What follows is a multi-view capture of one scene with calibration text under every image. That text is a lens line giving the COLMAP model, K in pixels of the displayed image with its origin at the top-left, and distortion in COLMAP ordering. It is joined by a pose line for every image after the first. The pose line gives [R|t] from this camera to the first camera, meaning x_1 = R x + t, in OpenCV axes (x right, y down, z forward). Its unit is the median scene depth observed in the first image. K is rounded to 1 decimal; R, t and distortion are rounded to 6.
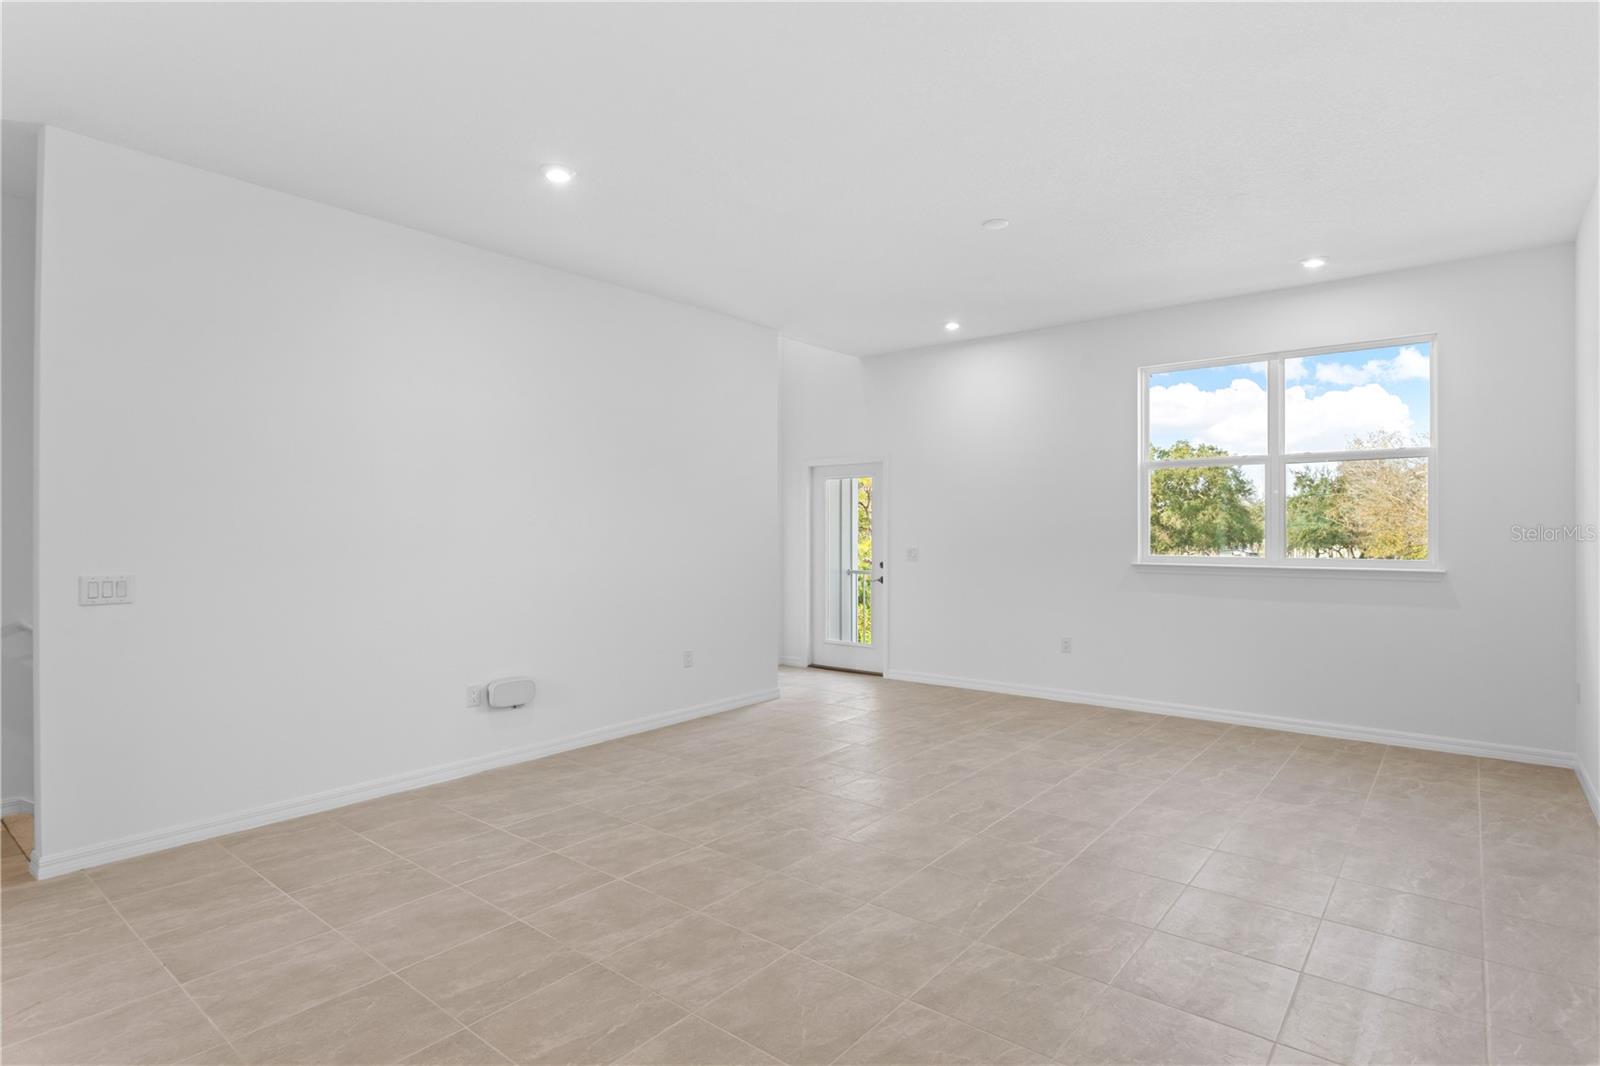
lens RADIAL K [[807.7, 0, 805.8], [0, 807.7, 531.8], [0, 0, 1]] dist [-0.003767, 0.000418]
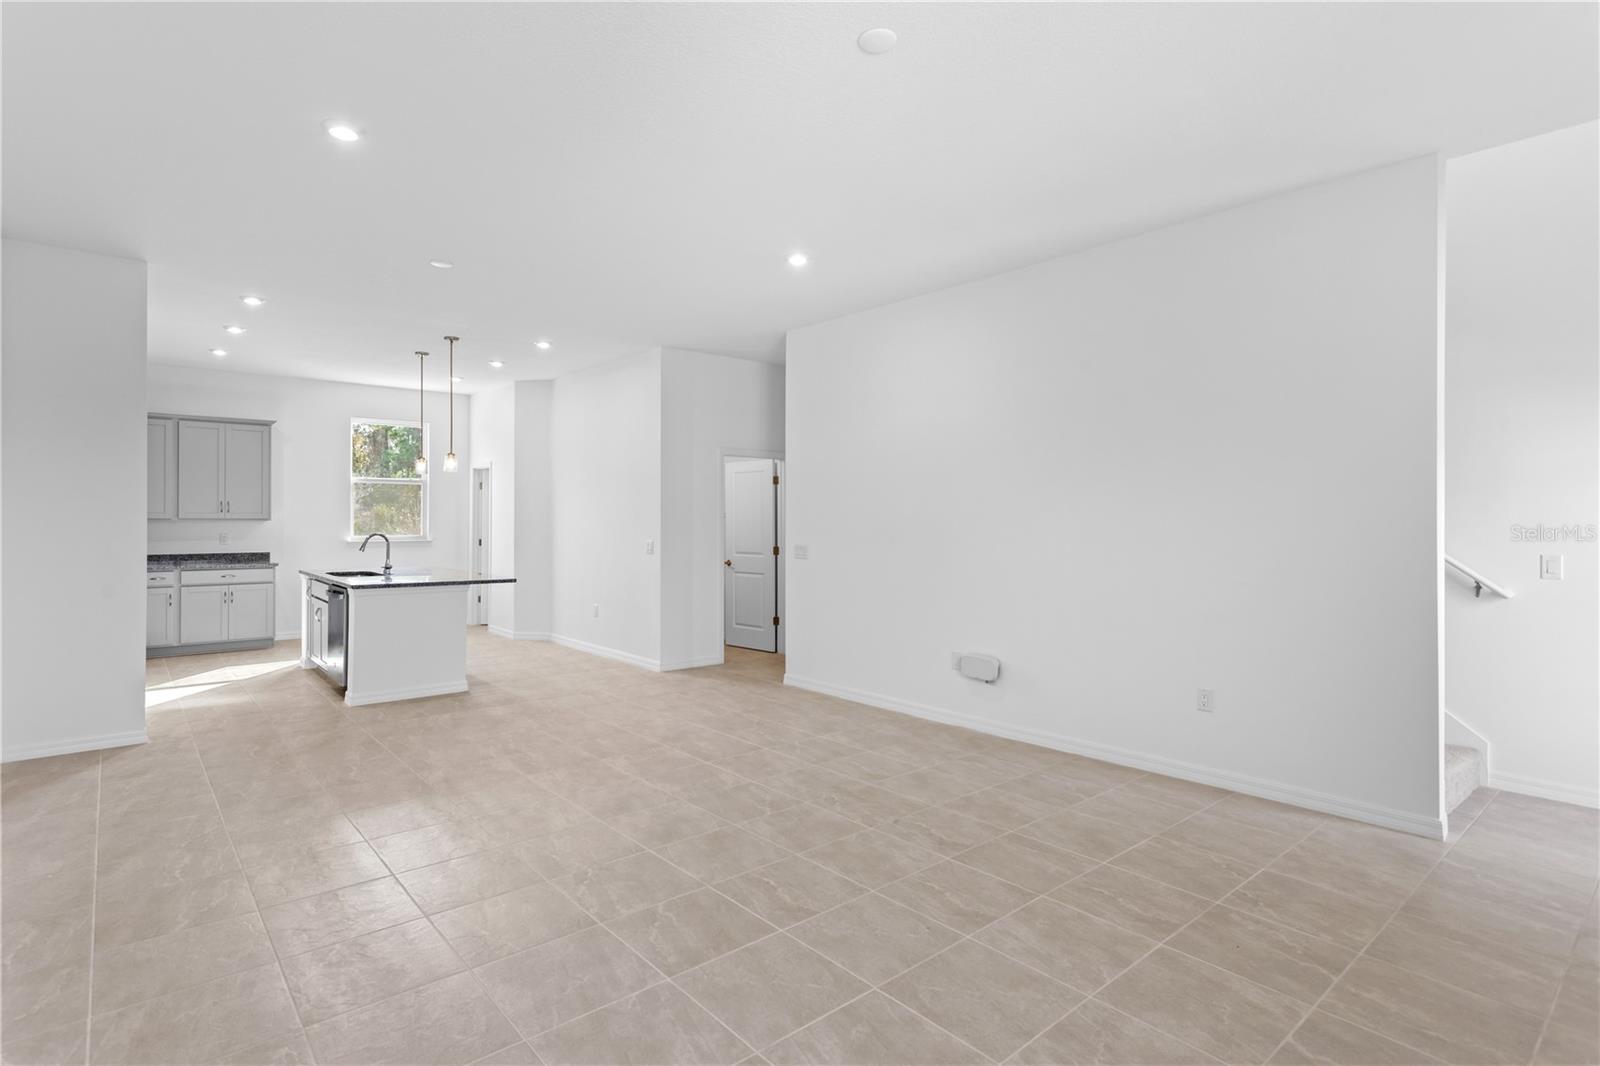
lens RADIAL K [[807.7, 0, 805.7], [0, 807.7, 522.2], [0, 0, 1]] dist [-0.003767, 0.000418]
pose [[-0.173783, 0.000462, -0.984784, 0.919874], [-0.003959, 0.999991, 0.001168, -0.003013], [0.984776, 0.004102, -0.173780, 1.124392]]
